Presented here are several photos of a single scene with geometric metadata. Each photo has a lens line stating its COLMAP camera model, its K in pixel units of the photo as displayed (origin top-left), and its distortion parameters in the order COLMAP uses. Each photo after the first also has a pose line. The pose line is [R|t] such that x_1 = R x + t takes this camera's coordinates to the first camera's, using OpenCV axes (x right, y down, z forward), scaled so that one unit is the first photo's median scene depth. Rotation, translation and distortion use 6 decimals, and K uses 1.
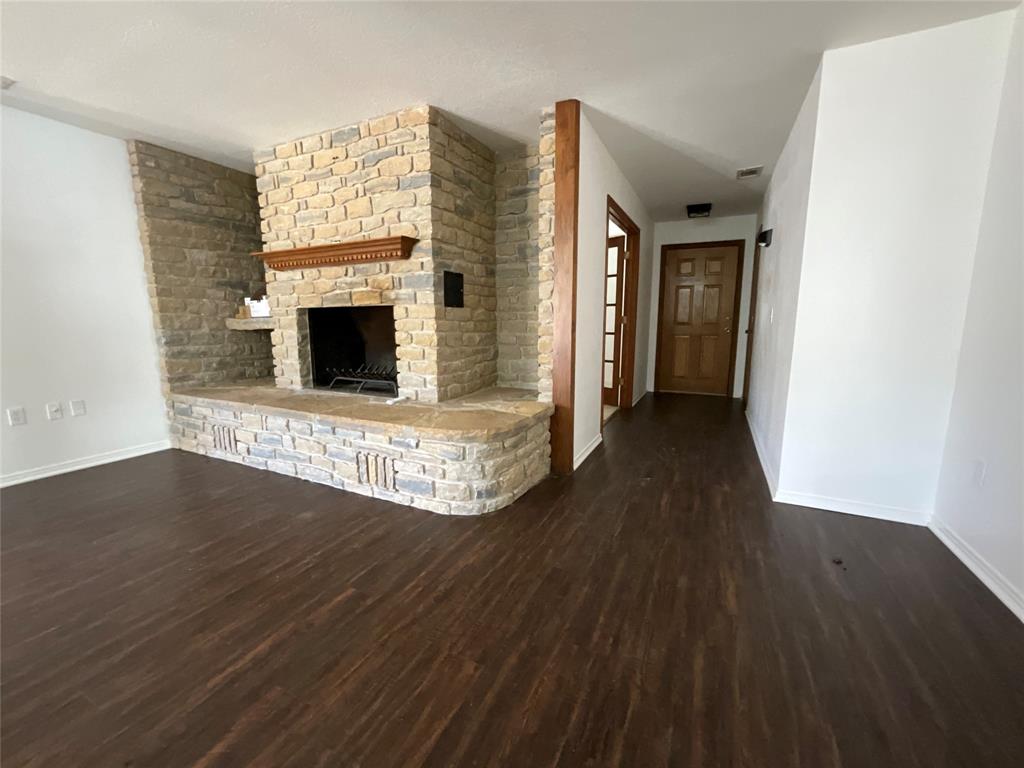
lens RADIAL K [[409.3, 0, 512.0], [0, 409.3, 384.0], [0, 0, 1]] dist [0.000092, 0.000623]
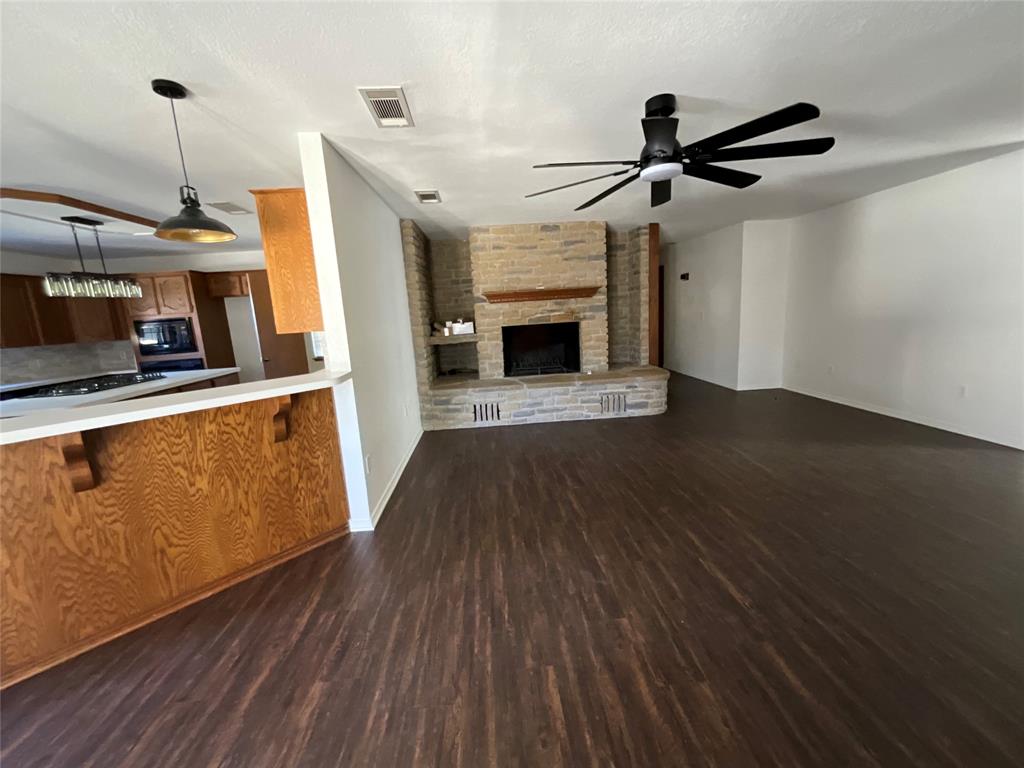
lens RADIAL K [[420.2, 0, 512.0], [0, 420.2, 384.0], [0, 0, 1]] dist [0.000311, -0.000208]
pose [[0.869845, -0.130141, 0.475851, -1.458439], [0.129567, 0.990981, 0.034179, -0.017526], [-0.476007, 0.031924, 0.878862, -0.492518]]
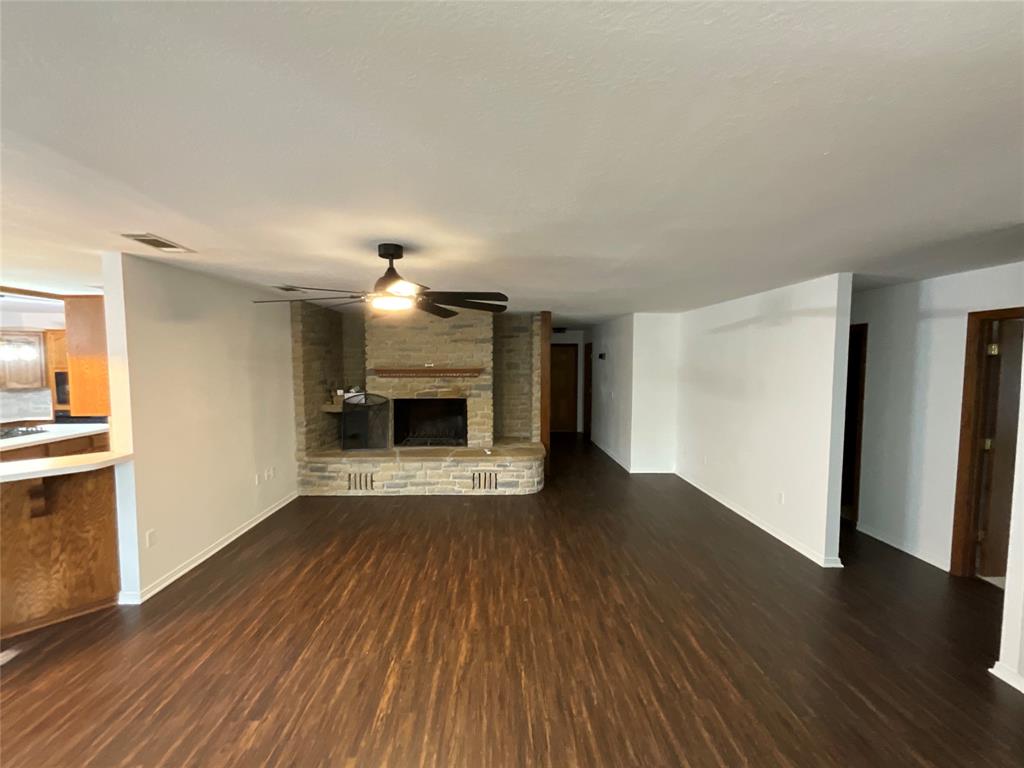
lens RADIAL K [[420.2, 0, 512.0], [0, 420.2, 384.0], [0, 0, 1]] dist [0.000311, -0.000208]
pose [[0.884472, -0.019186, 0.466198, -1.003426], [0.066024, 0.994247, -0.084343, -0.076606], [-0.461898, 0.105379, 0.880651, -0.842911]]
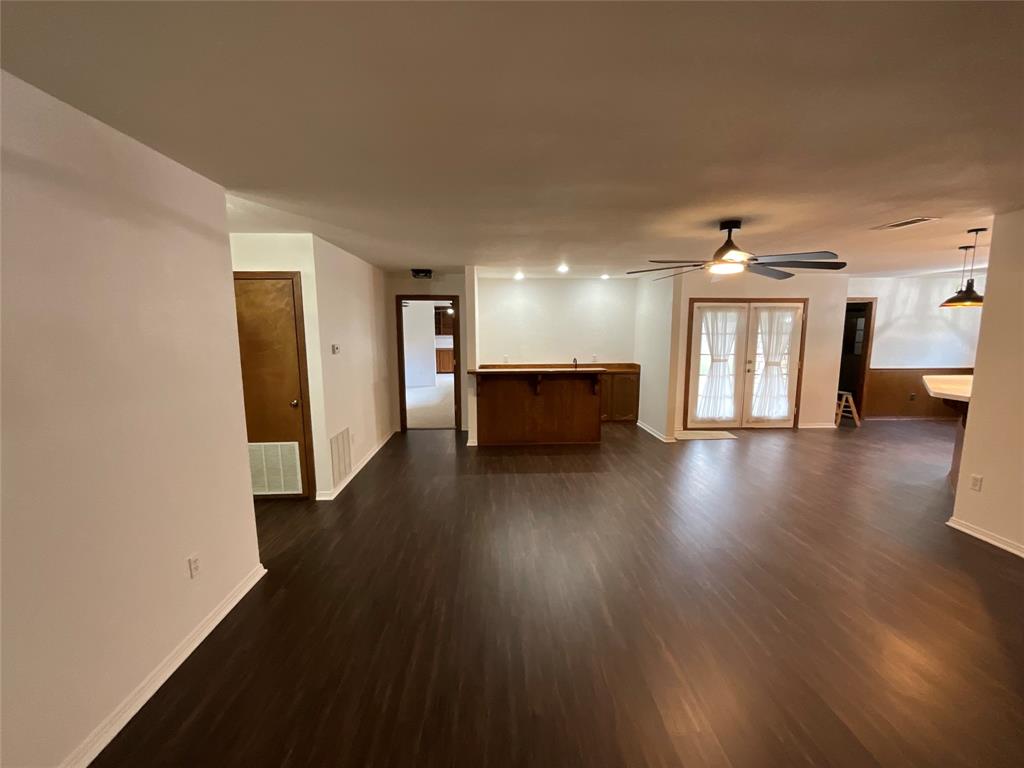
lens RADIAL K [[388.3, 0, 512.0], [0, 388.3, 384.0], [0, 0, 1]] dist [0.000432, 0.000158]
pose [[-0.875377, 0.072150, -0.478027, 0.221479], [-0.068475, 0.960328, 0.270337, -0.288805], [0.478568, 0.269380, -0.835708, 0.720930]]
